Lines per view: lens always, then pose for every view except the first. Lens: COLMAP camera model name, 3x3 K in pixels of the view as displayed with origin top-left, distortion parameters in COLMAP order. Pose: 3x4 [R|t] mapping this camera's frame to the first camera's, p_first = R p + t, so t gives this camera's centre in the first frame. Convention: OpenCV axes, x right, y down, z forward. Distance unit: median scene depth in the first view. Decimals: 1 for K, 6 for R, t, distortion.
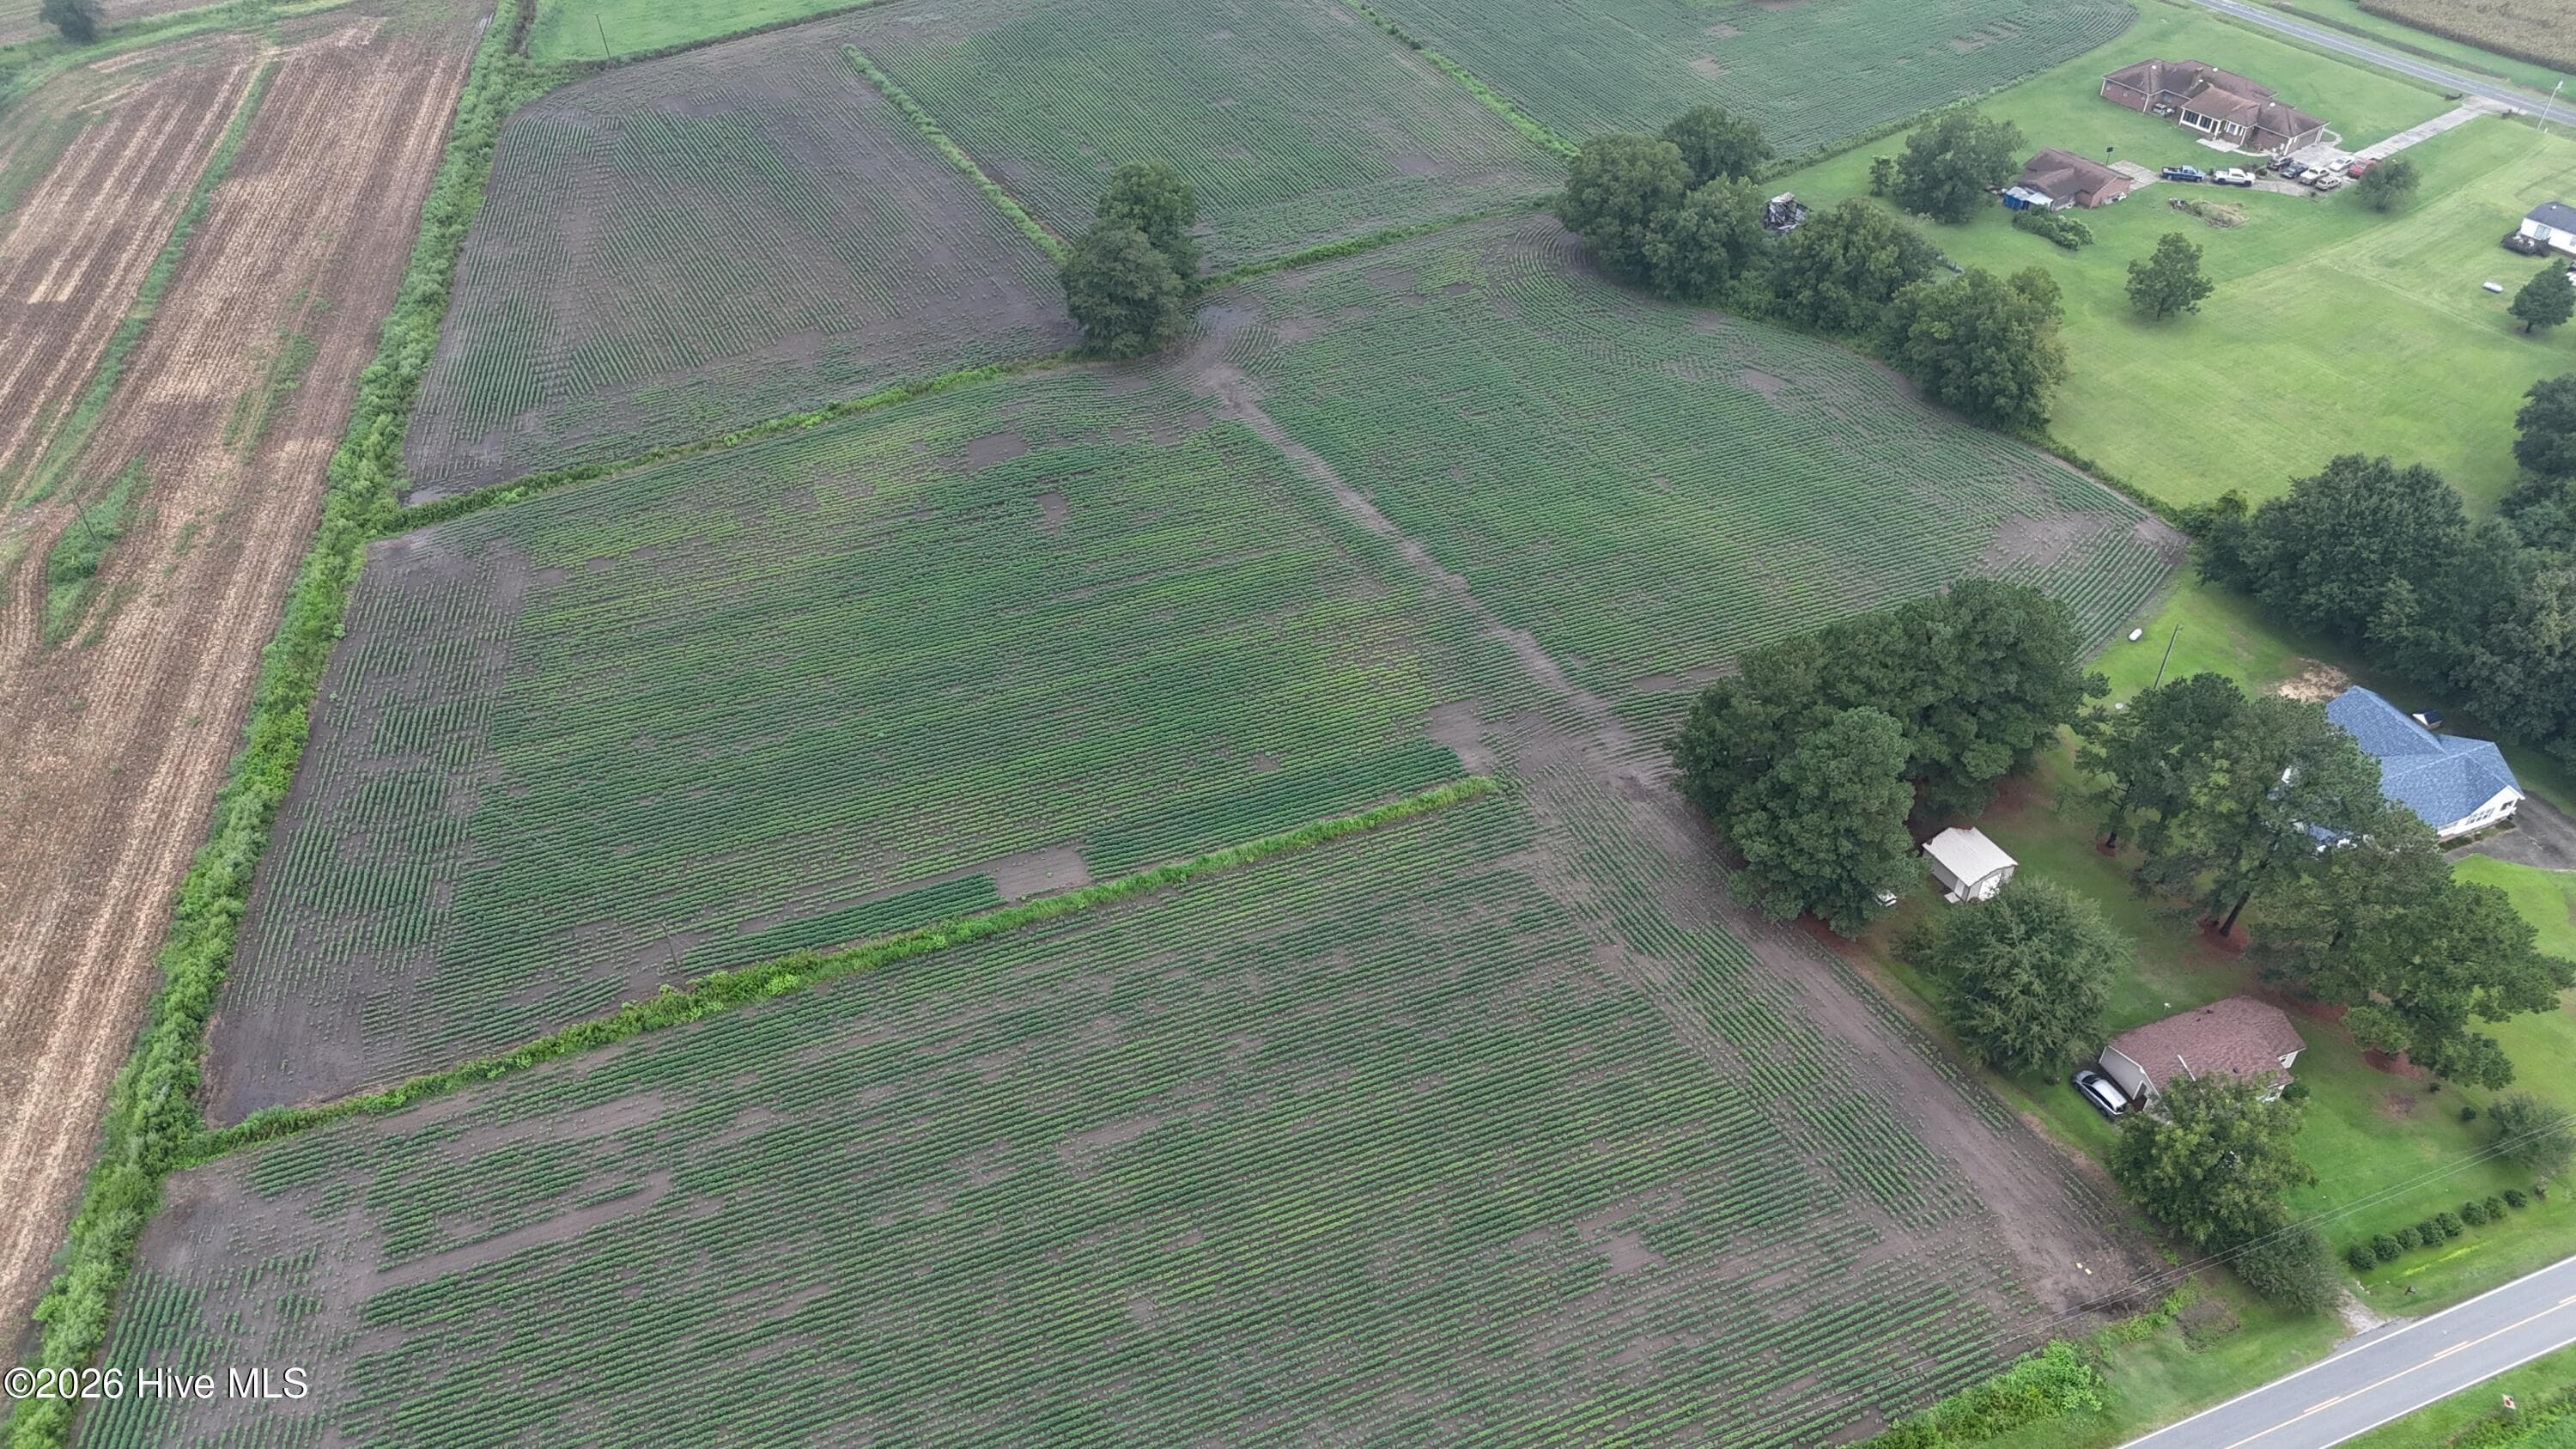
lens RADIAL K [[1887.8, 0, 1298.8], [0, 1887.8, 728.0], [0, 0, 1]] dist [0.074893, -0.067161]
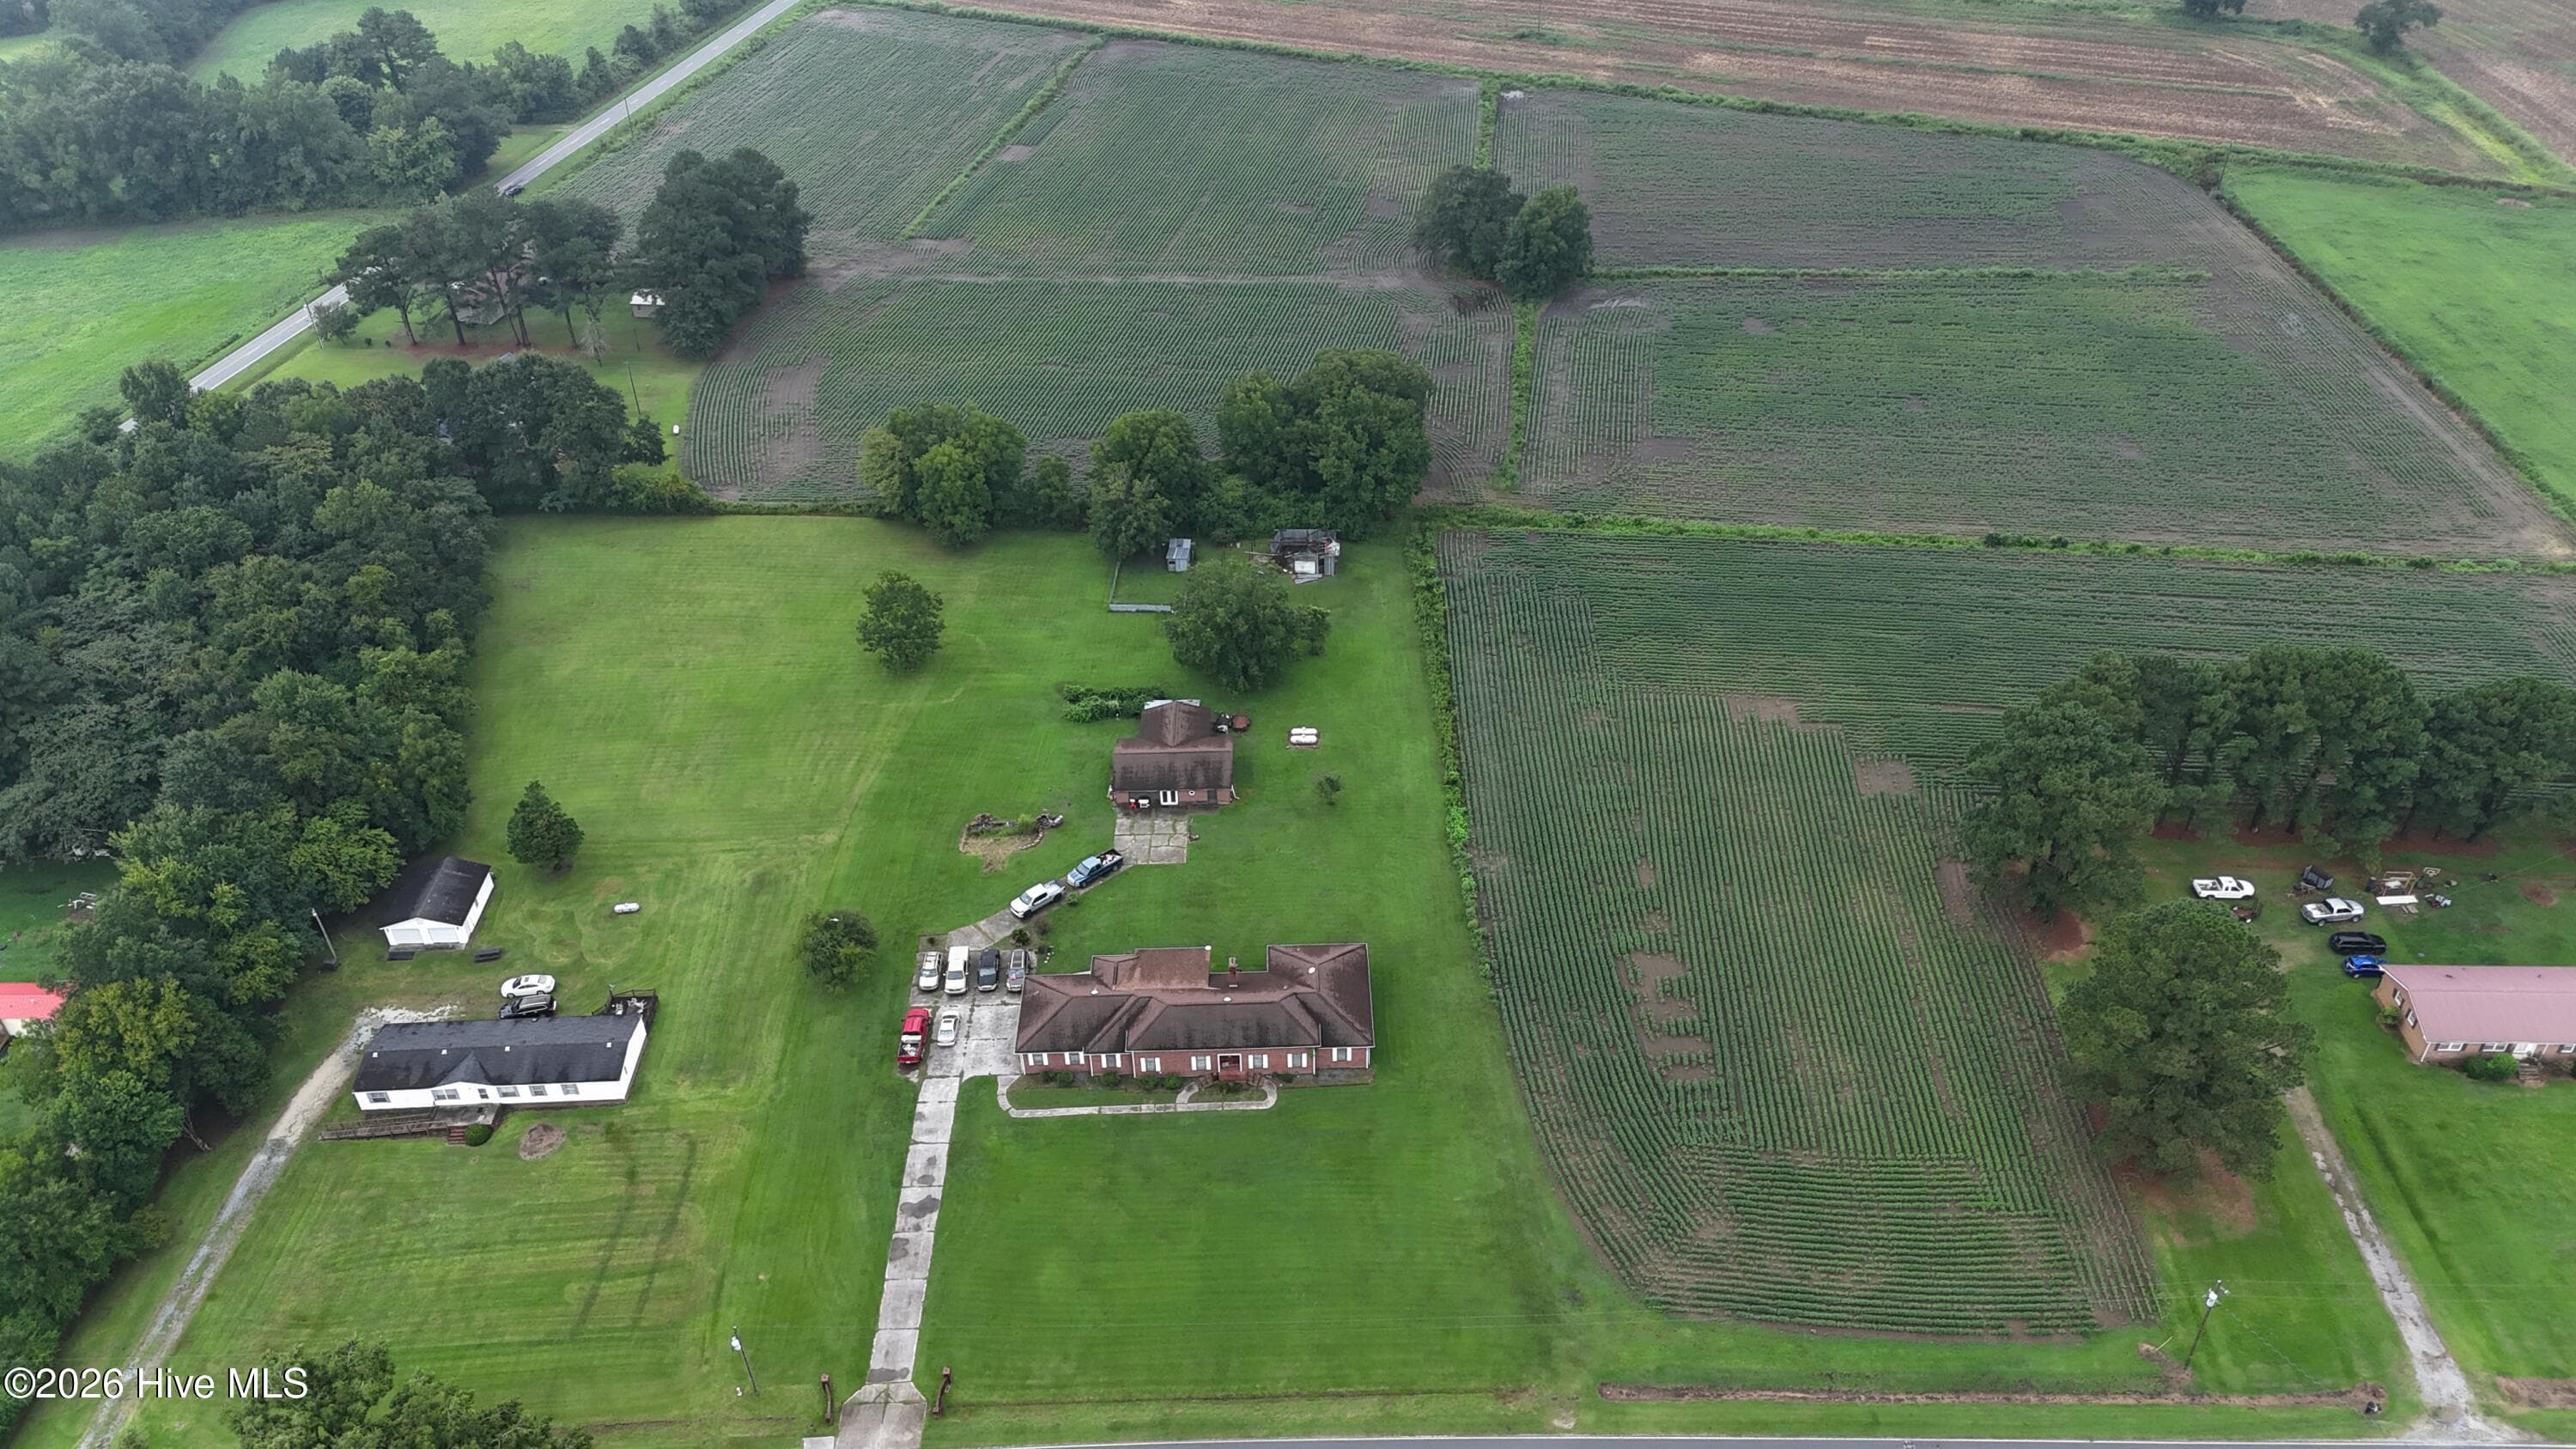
lens RADIAL K [[1887.8, 0, 1298.8], [0, 1887.8, 728.0], [0, 0, 1]] dist [0.074893, -0.067161]
pose [[-0.559023, 0.503817, -0.658530, 1.070119], [-0.525105, 0.399530, 0.751425, -1.086023], [0.641684, 0.765861, 0.041211, 1.258594]]
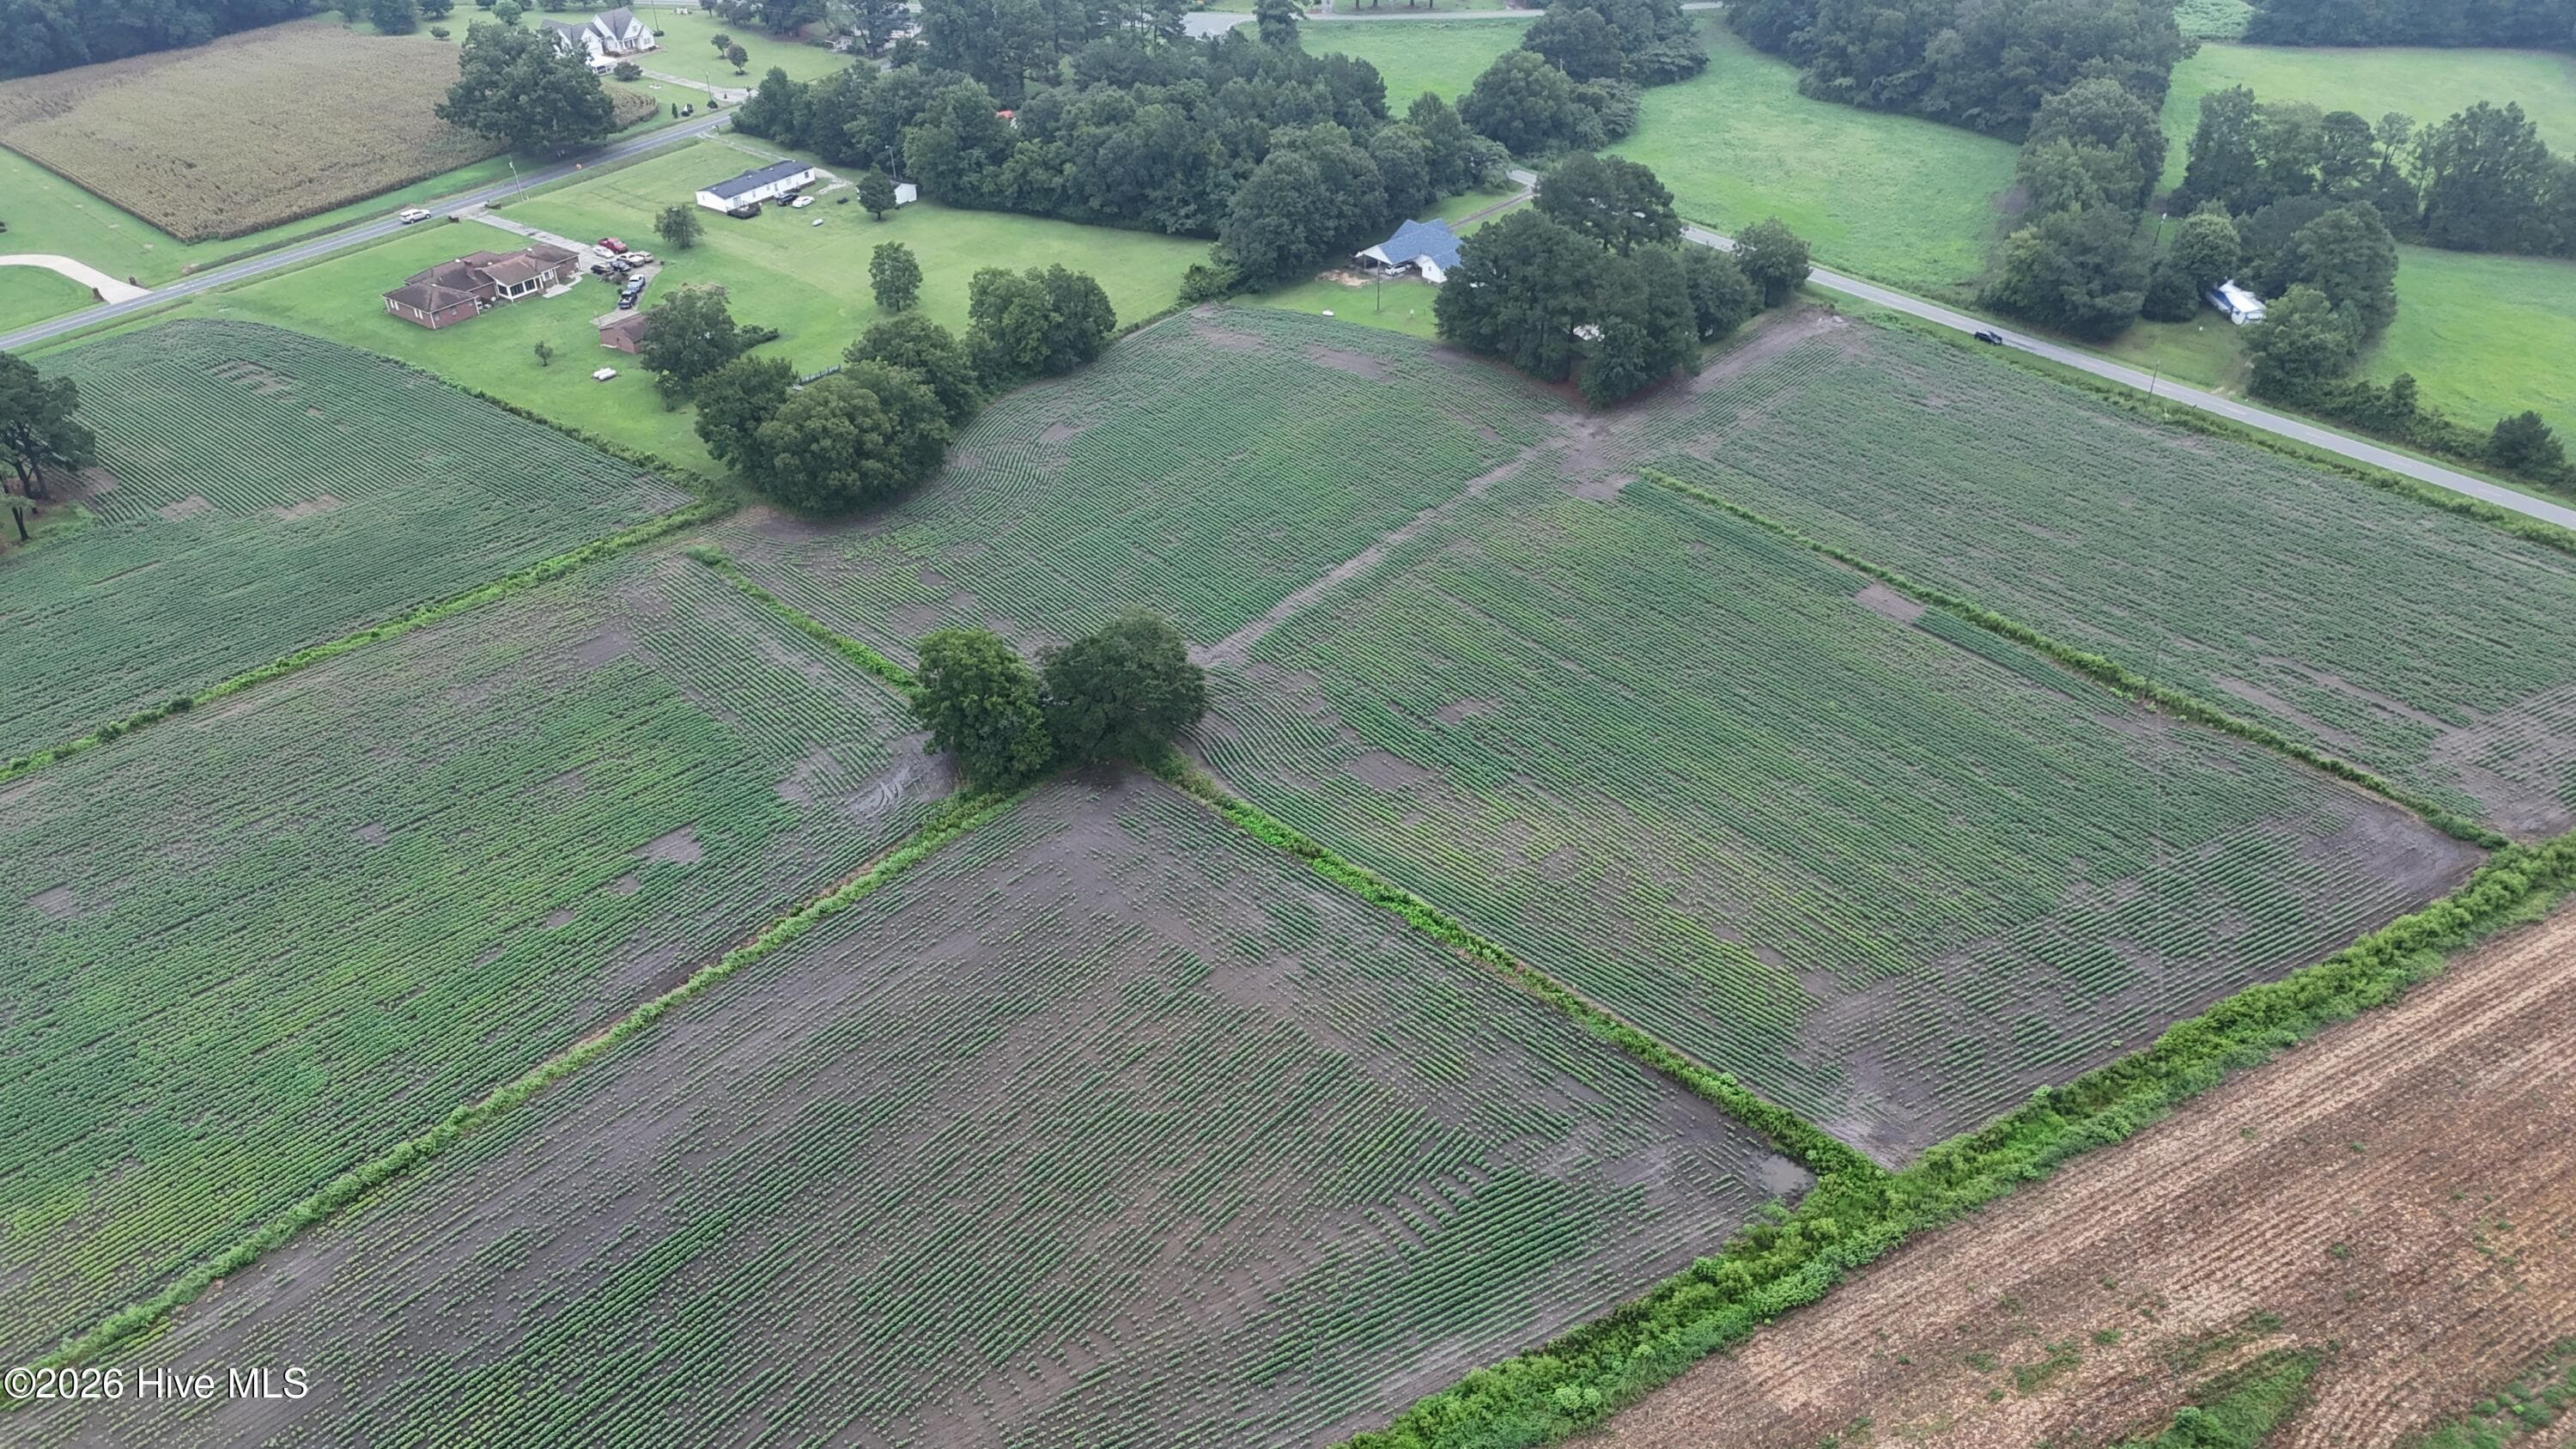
lens RADIAL K [[1887.8, 0, 1298.8], [0, 1887.8, 728.0], [0, 0, 1]] dist [0.074893, -0.067161]
pose [[-0.329689, -0.525660, 0.784210, -0.884343], [0.619419, 0.506431, 0.599873, -0.759495], [-0.712478, 0.683527, 0.158639, 0.913006]]
